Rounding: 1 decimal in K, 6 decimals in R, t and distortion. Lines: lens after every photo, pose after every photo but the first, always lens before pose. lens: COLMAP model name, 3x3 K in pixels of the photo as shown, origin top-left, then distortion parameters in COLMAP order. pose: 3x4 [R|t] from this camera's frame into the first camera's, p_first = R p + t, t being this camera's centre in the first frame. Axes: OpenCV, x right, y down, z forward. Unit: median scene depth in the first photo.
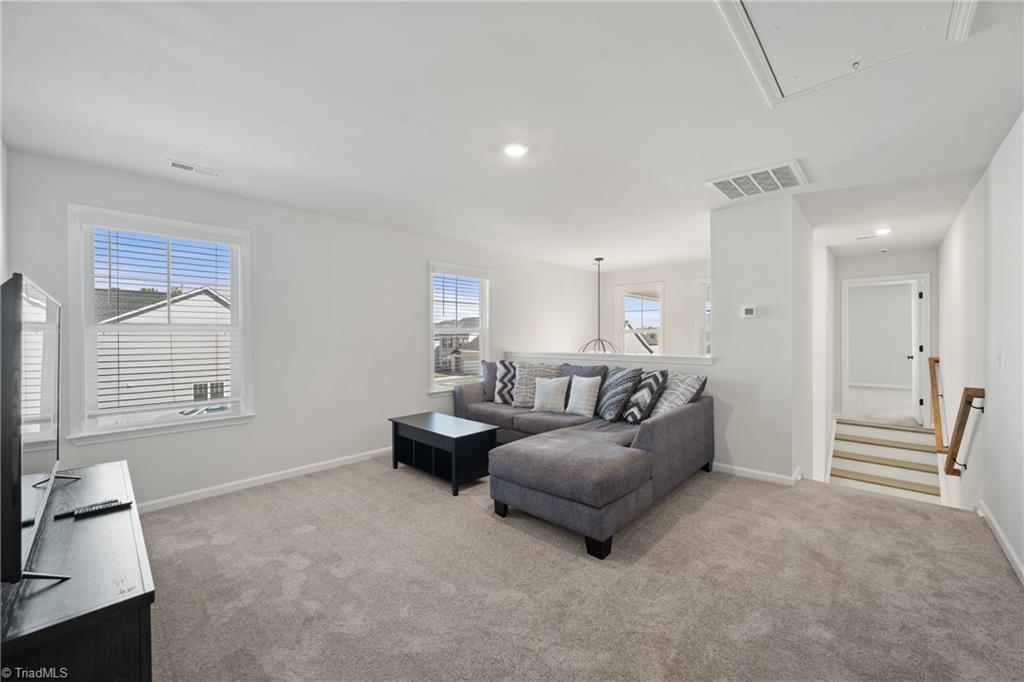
lens RADIAL K [[393.4, 0, 518.8], [0, 393.4, 340.4], [0, 0, 1]] dist [-0.006064, 0.000215]
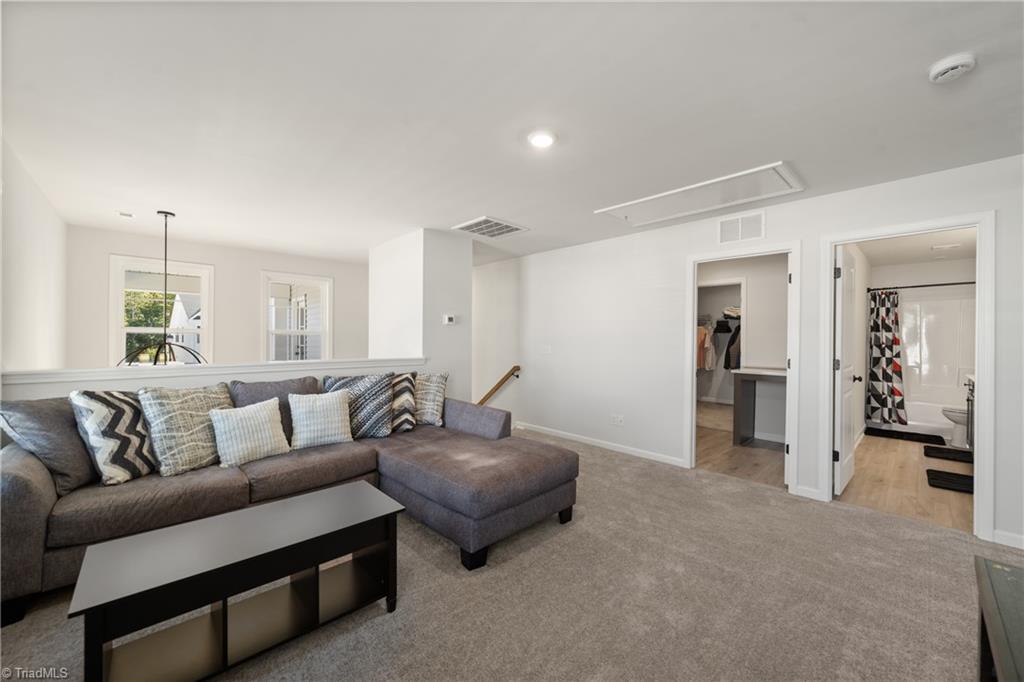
lens RADIAL K [[393.4, 0, 518.8], [0, 393.4, 340.4], [0, 0, 1]] dist [-0.006064, 0.000215]
pose [[0.055905, -0.000948, 0.998436, -0.601596], [0.005398, 0.999985, 0.000647, -0.005004], [-0.998422, 0.005354, 0.055909, 0.639218]]
